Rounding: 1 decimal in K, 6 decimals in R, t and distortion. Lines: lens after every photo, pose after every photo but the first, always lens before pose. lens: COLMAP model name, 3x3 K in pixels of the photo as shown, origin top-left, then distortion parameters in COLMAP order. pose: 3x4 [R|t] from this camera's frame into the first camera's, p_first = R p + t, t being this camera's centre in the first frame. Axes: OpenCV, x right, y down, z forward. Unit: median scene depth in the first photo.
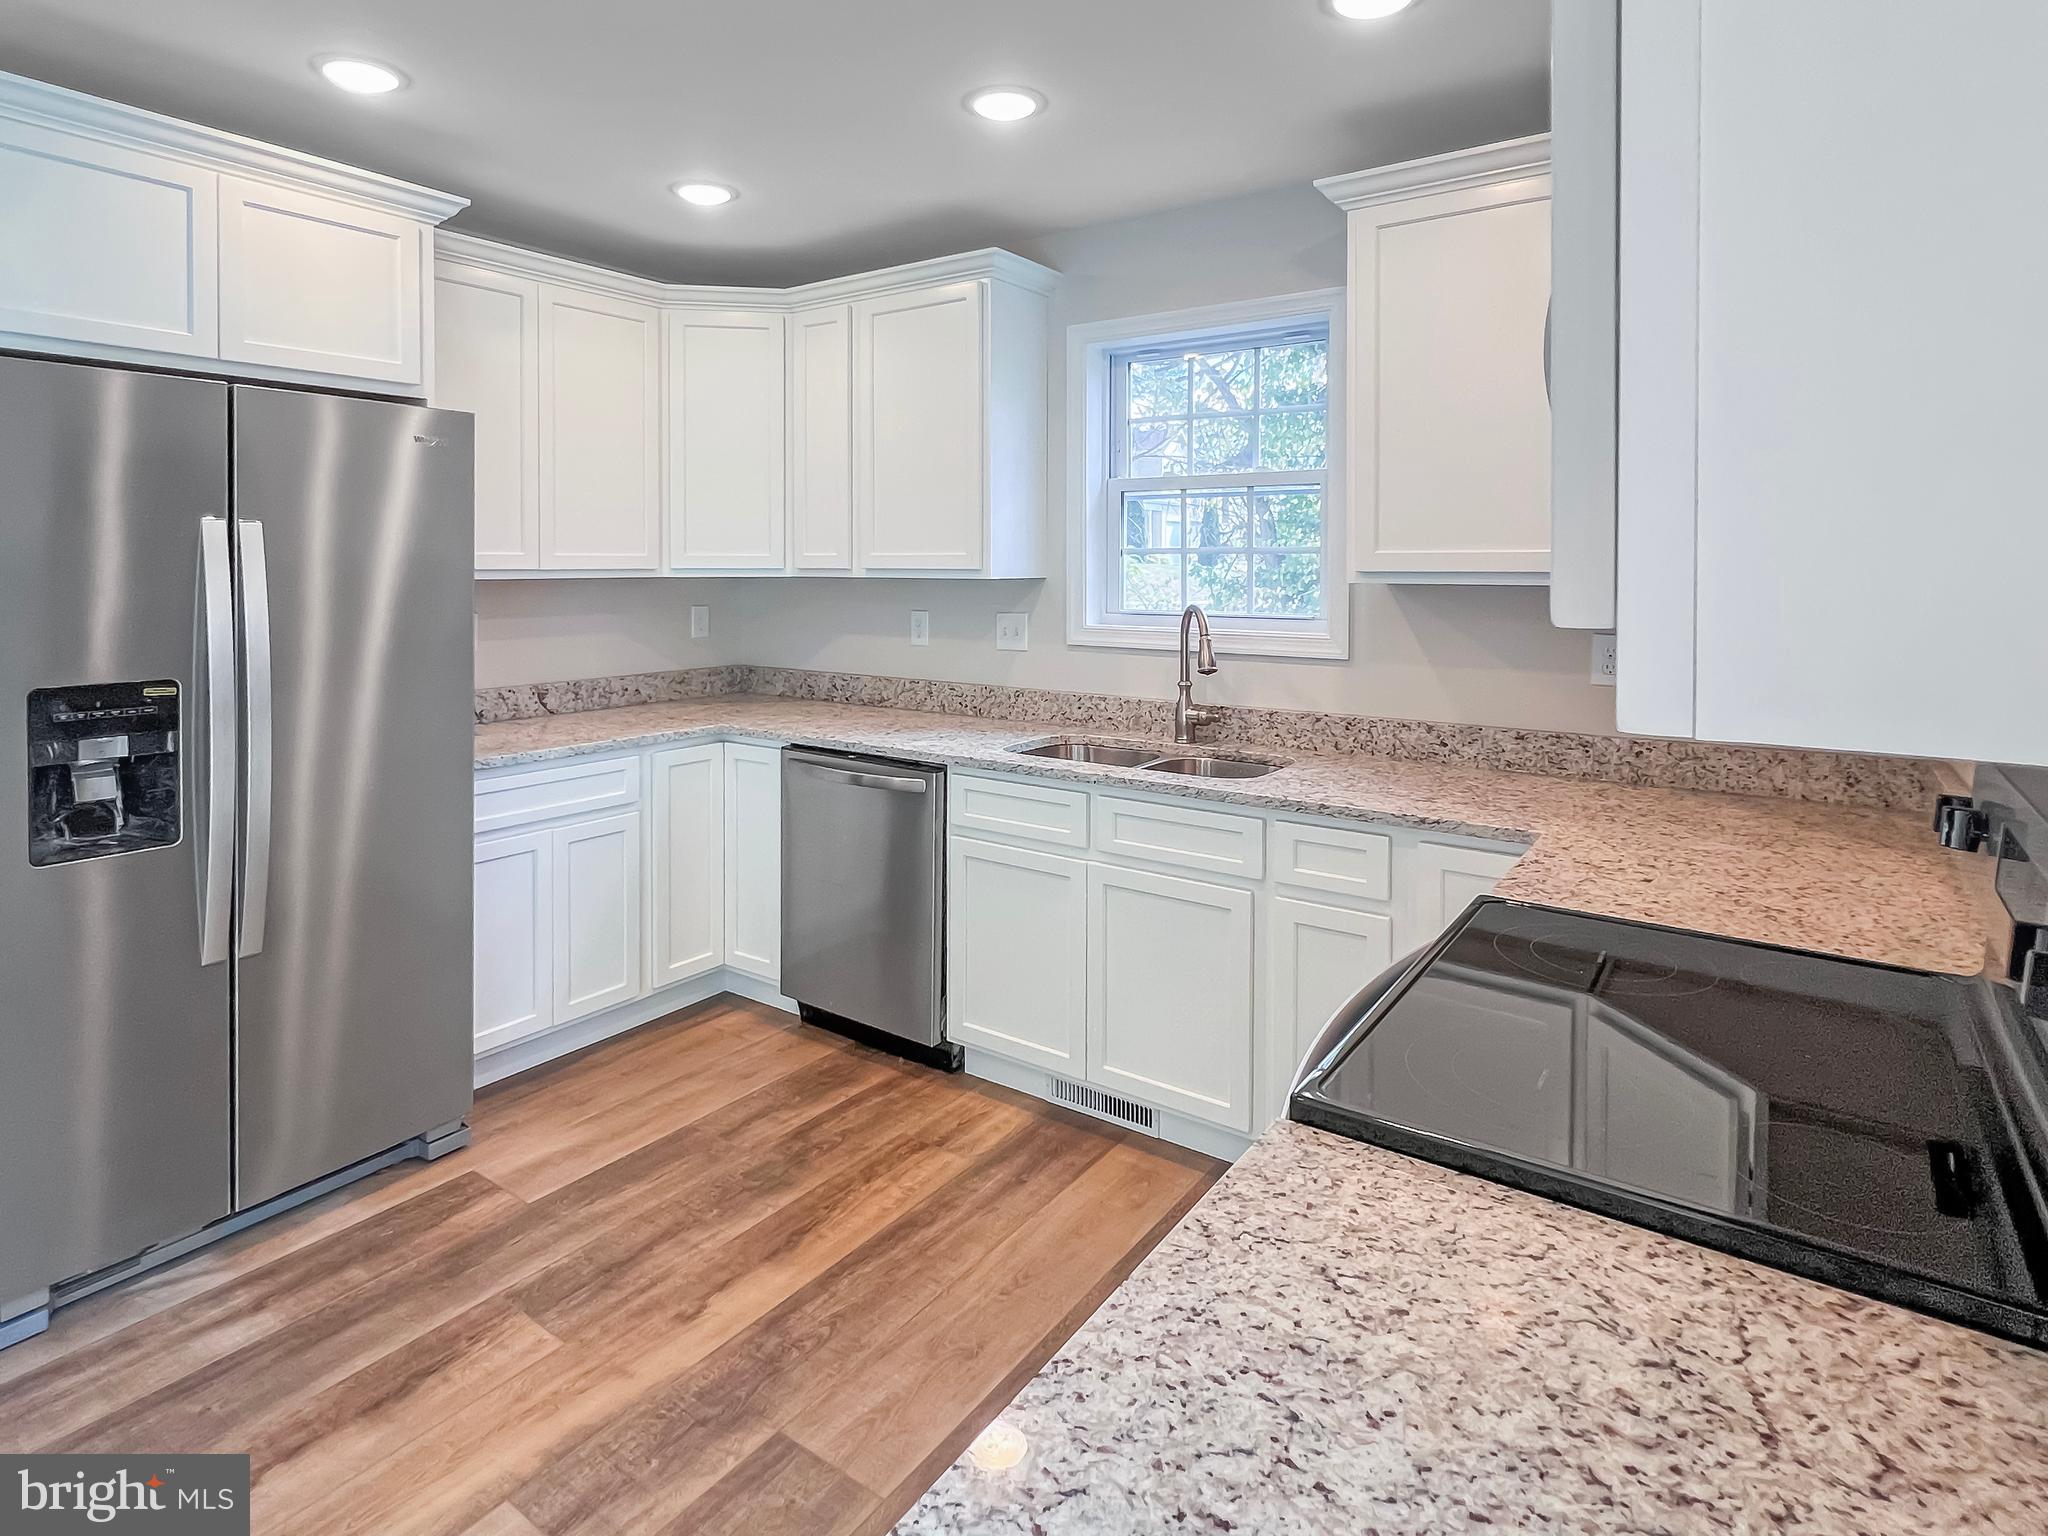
lens RADIAL K [[1106.7, 0, 1018.4], [0, 1106.7, 569.7], [0, 0, 1]] dist [-0.001559, -0.000332]
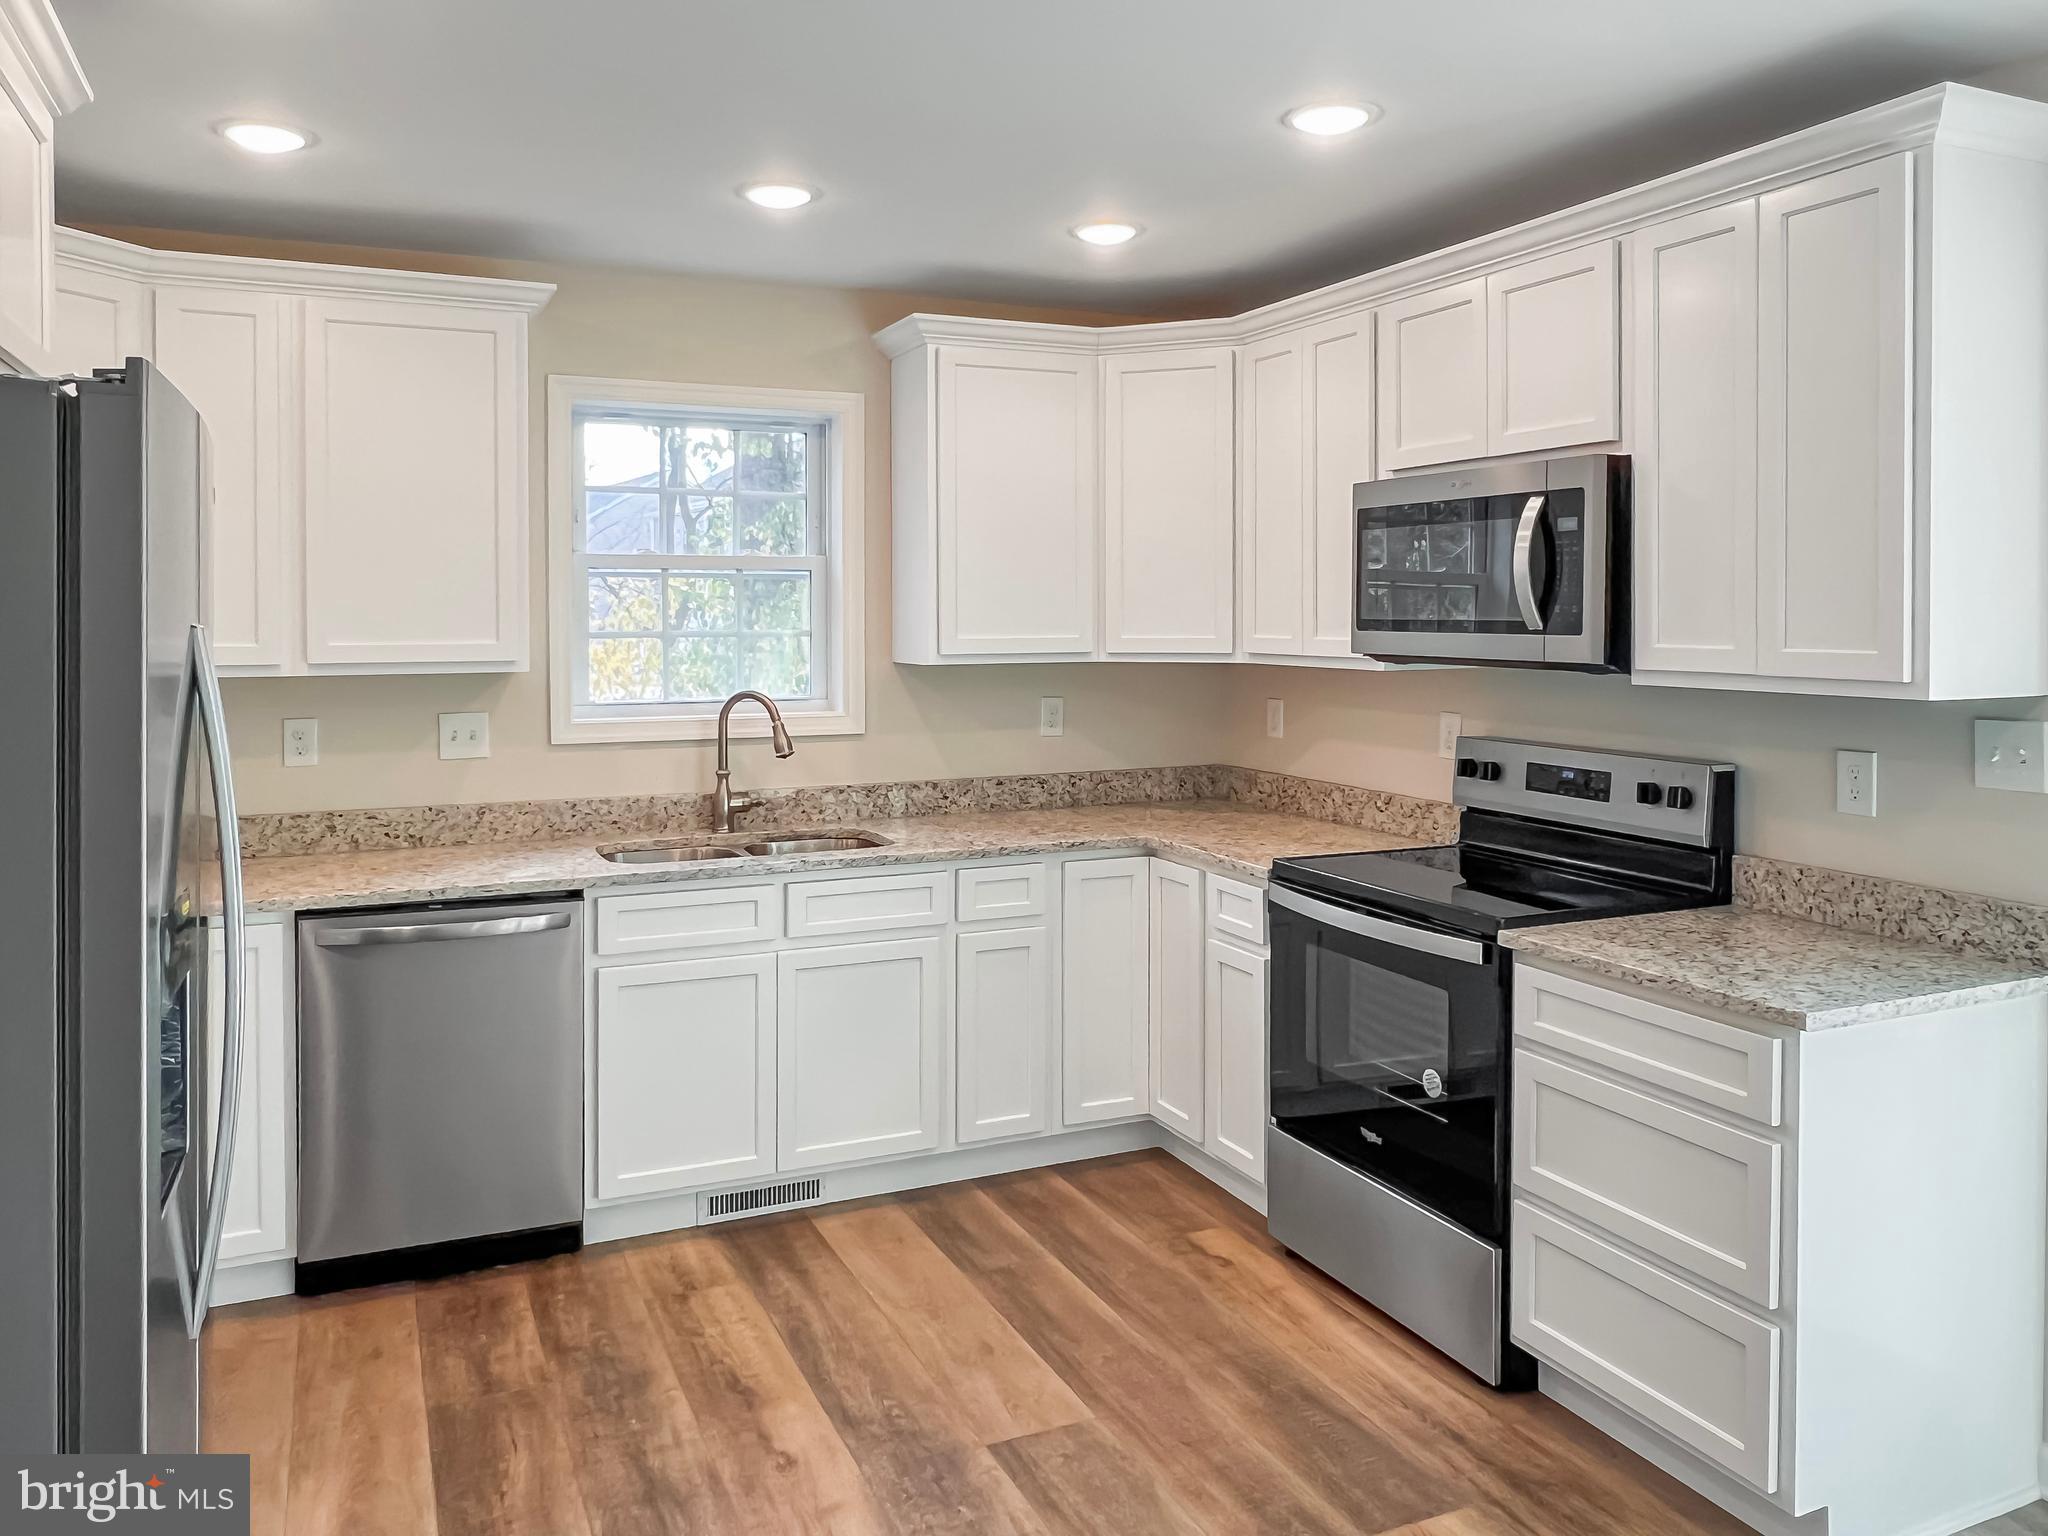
lens RADIAL K [[1471.8, 0, 998.3], [0, 1471.8, 622.8], [0, 0, 1]] dist [0.000698, -0.000530]
pose [[0.513129, -0.008583, 0.858269, -0.971626], [0.009438, 0.999946, 0.004358, -0.037017], [-0.858260, 0.005864, 0.513182, 0.146501]]
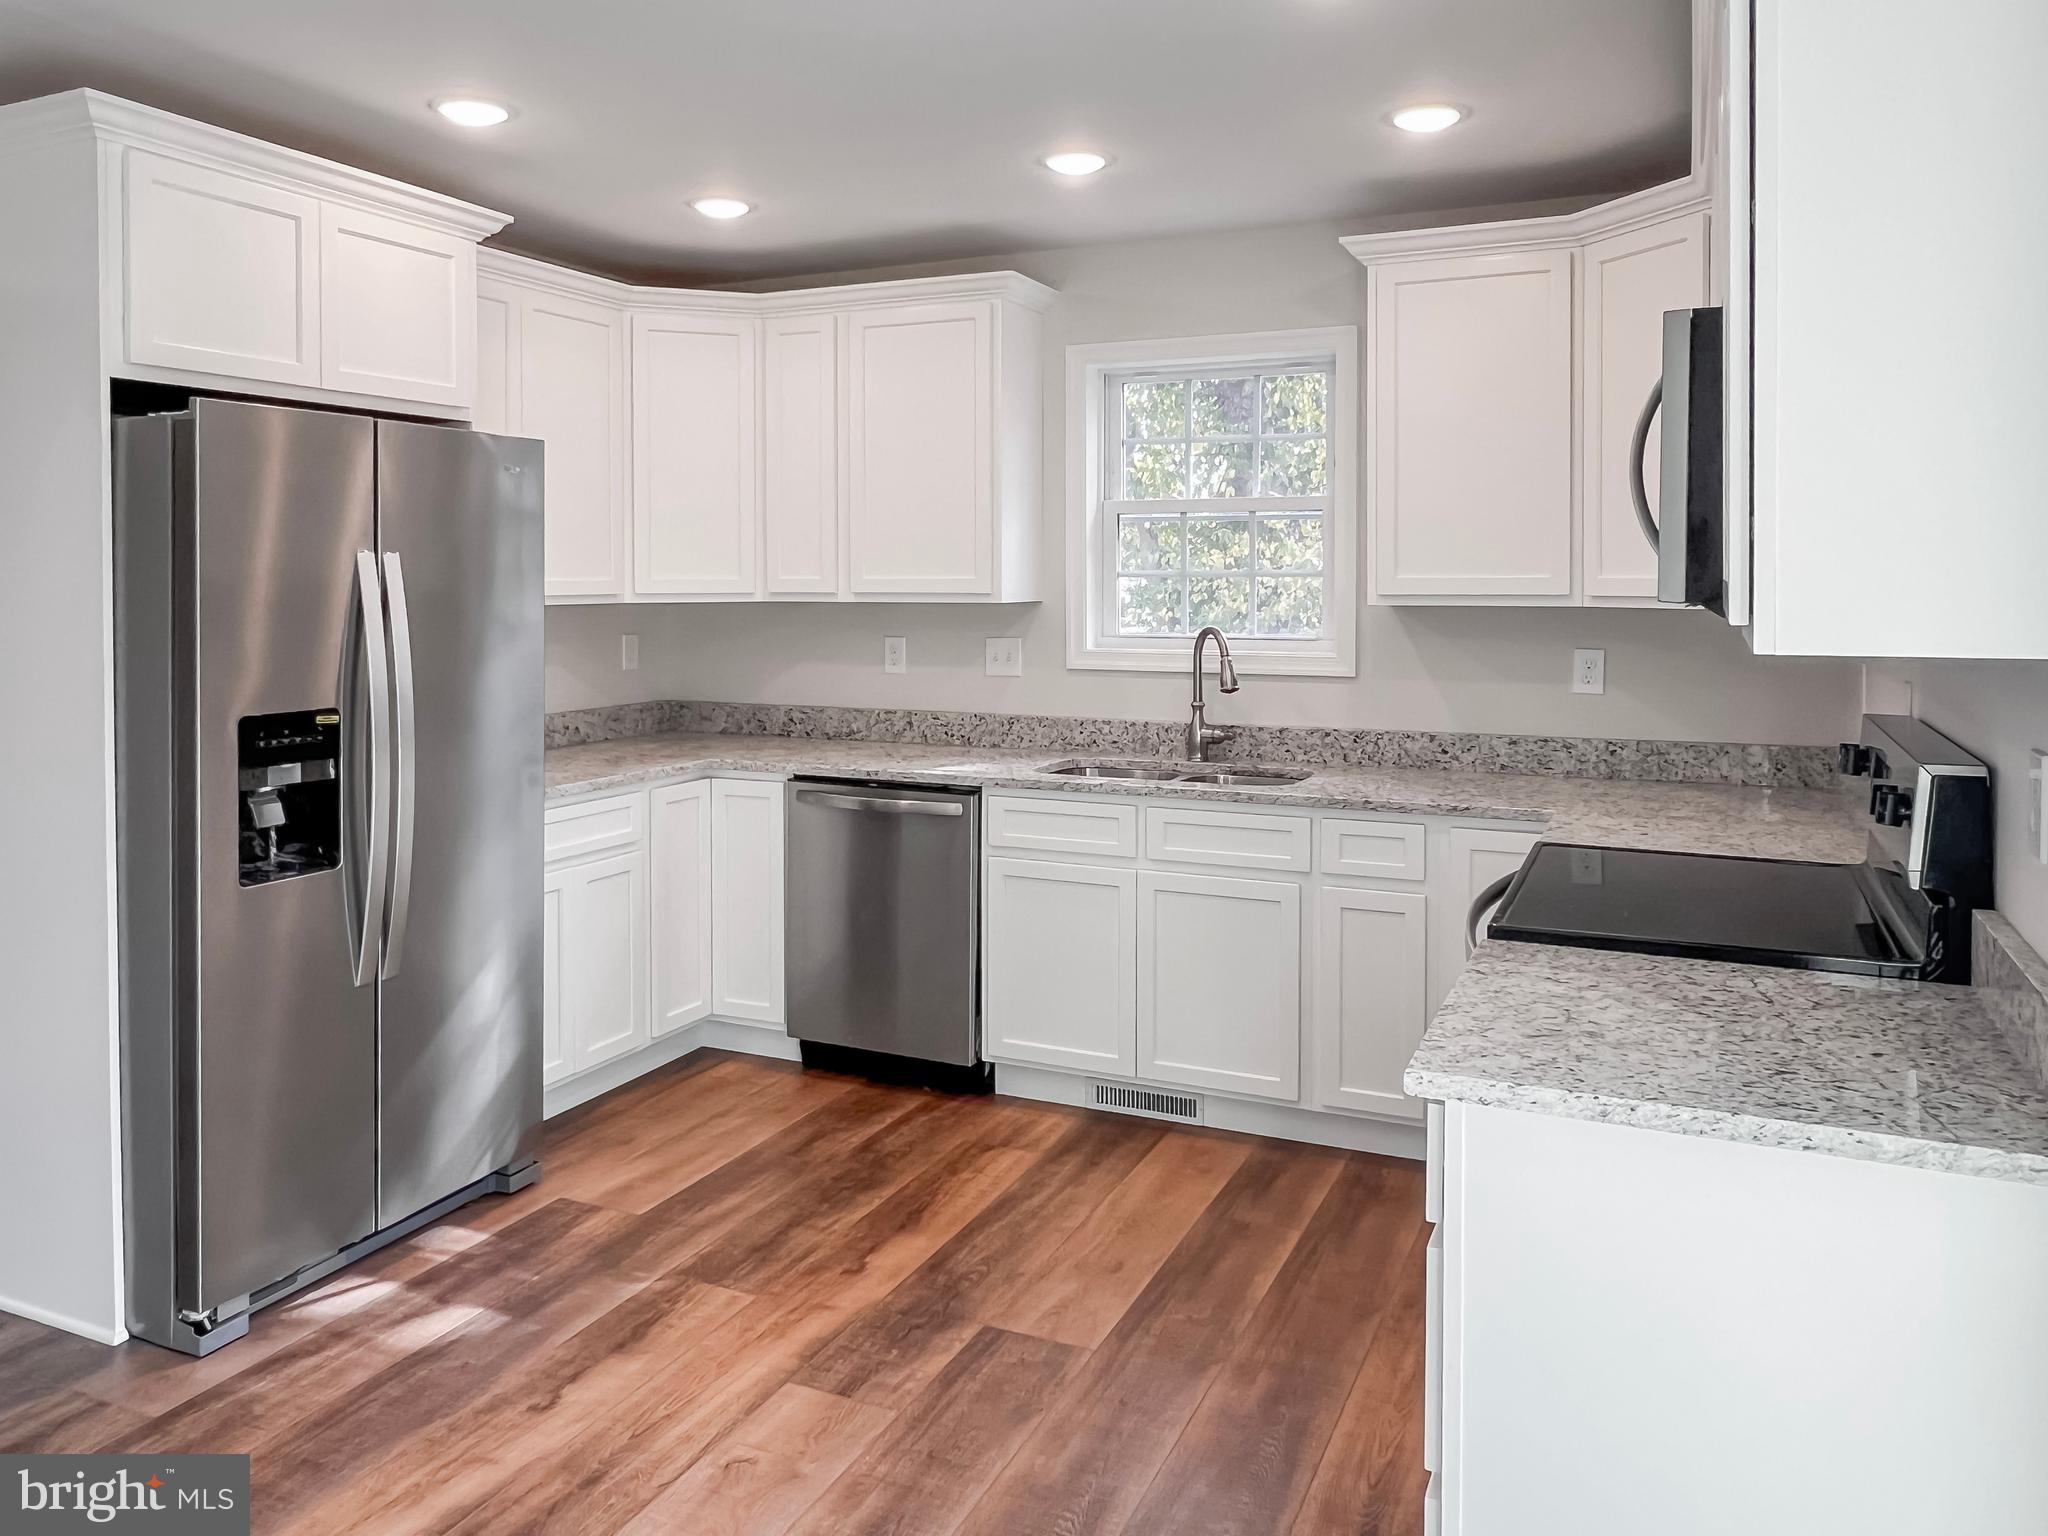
lens RADIAL K [[1491.7, 0, 1025.6], [0, 1491.7, 587.9], [0, 0, 1]] dist [0.002600, 0.000082]
pose [[0.981836, -0.004879, 0.189671, -0.311906], [0.004519, 0.999987, 0.002333, -0.010003], [-0.189680, -0.001433, 0.981845, -0.381522]]
